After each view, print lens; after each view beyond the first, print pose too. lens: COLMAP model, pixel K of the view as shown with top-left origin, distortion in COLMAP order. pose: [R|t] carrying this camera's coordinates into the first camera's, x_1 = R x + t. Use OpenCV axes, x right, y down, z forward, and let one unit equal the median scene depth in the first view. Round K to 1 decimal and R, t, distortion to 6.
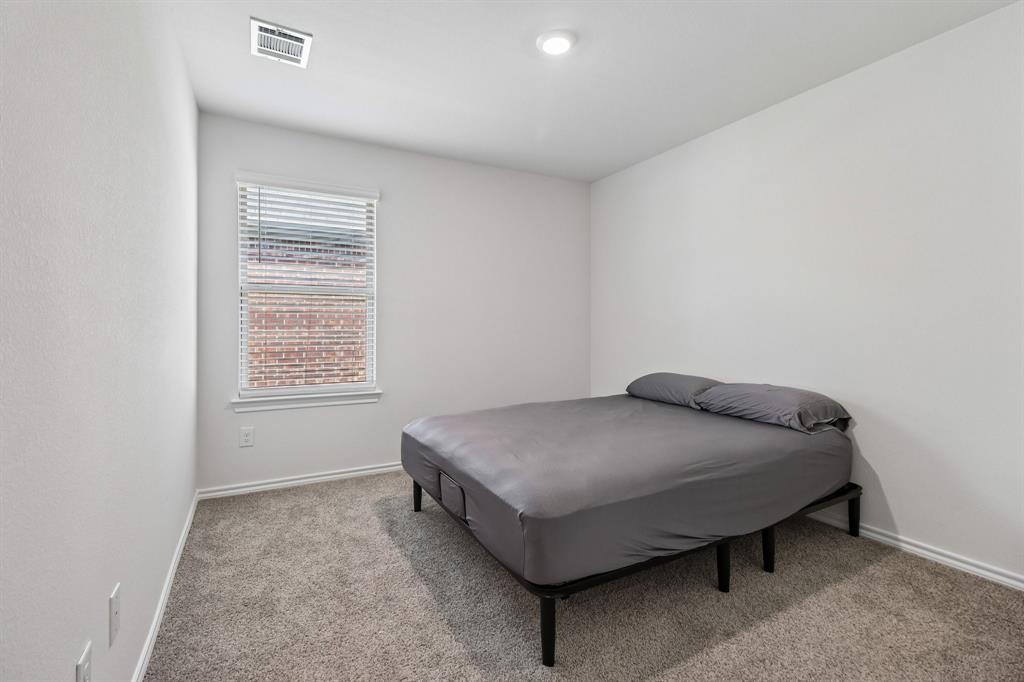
lens RADIAL K [[467.0, 0, 514.6], [0, 467.0, 317.5], [0, 0, 1]] dist [0.014858, -0.005448]
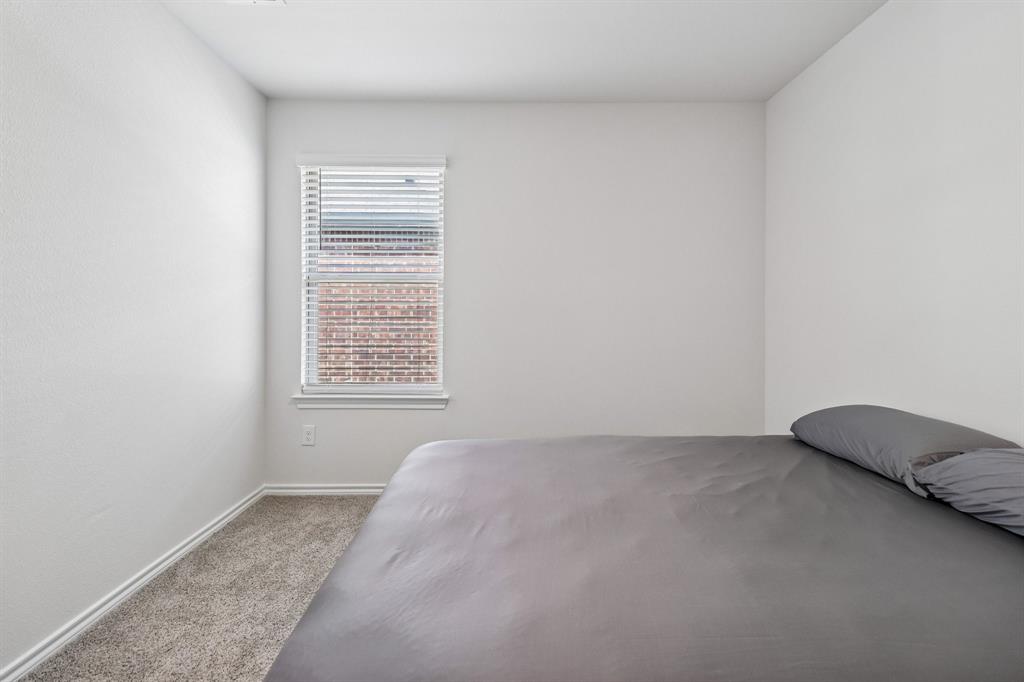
lens RADIAL K [[467.0, 0, 514.6], [0, 467.0, 317.5], [0, 0, 1]] dist [0.014858, -0.005448]
pose [[0.883189, 0.002973, -0.469009, 0.239097], [0.004835, 0.999869, 0.015442, 0.004637], [0.468993, -0.015906, 0.883059, 0.368964]]
